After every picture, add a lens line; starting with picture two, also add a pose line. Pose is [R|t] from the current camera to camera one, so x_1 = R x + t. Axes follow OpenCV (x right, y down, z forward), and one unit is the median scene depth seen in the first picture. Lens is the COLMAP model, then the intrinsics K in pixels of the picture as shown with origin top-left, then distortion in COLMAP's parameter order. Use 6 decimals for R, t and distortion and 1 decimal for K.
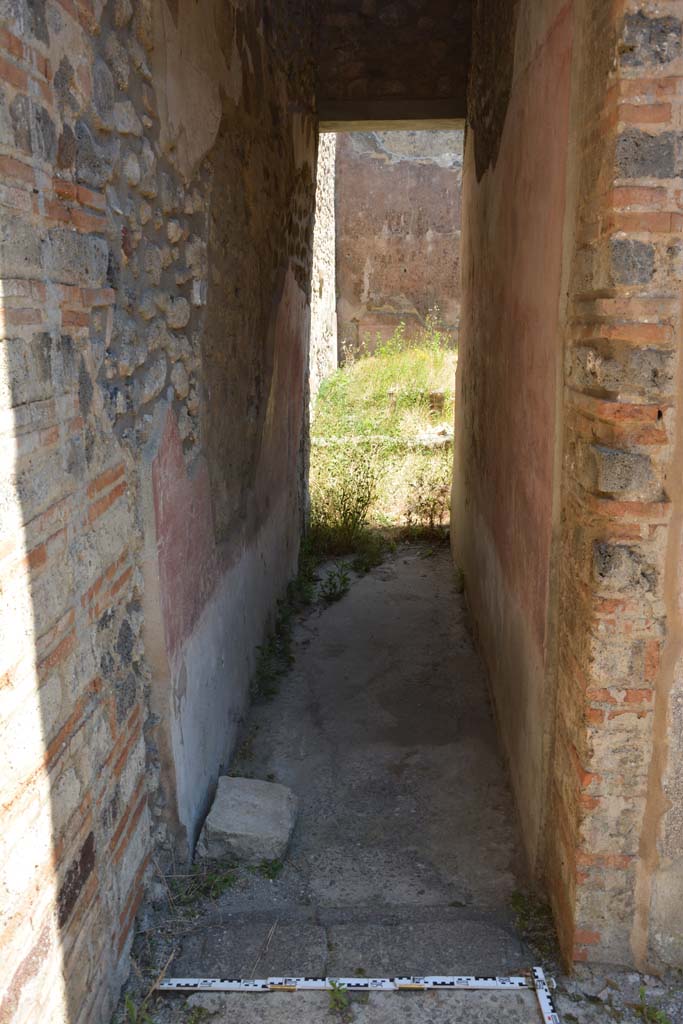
lens RADIAL K [[975.8, 0, 341.5], [0, 975.8, 512.0], [0, 0, 1]] dist [-0.015446, -0.012450]
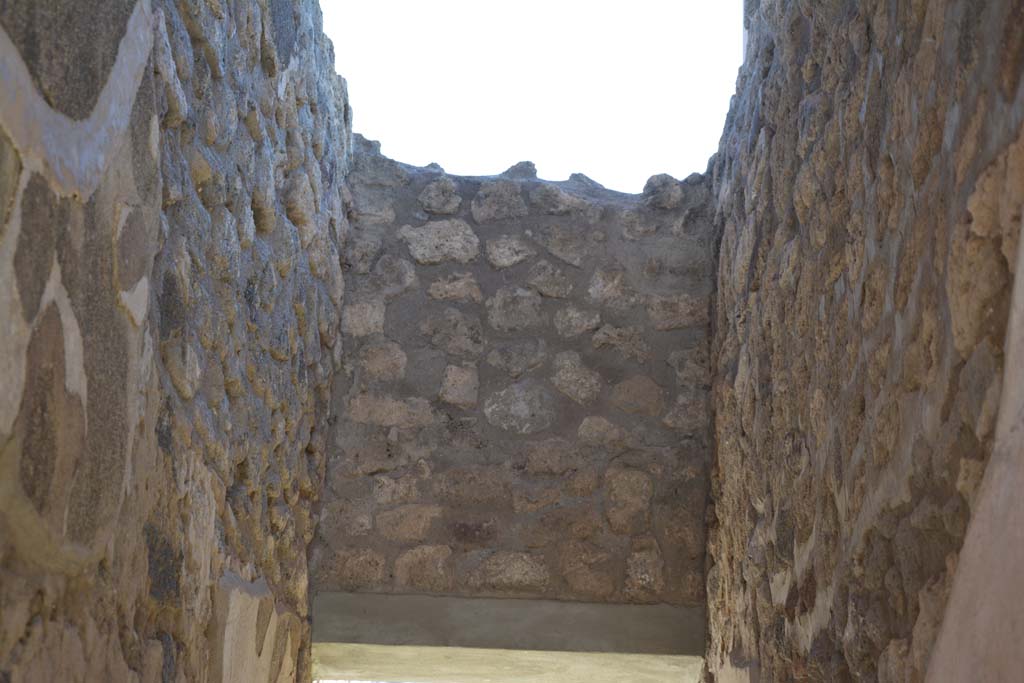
lens RADIAL K [[1948.8, 0, 512.0], [0, 1948.8, 341.5], [0, 0, 1]] dist [0.295535, 0.504425]
pose [[0.996321, 0.068161, 0.051939, 0.005947], [-0.028370, 0.834271, -0.550624, -0.084314], [-0.080862, 0.547125, 0.833136, 0.302877]]
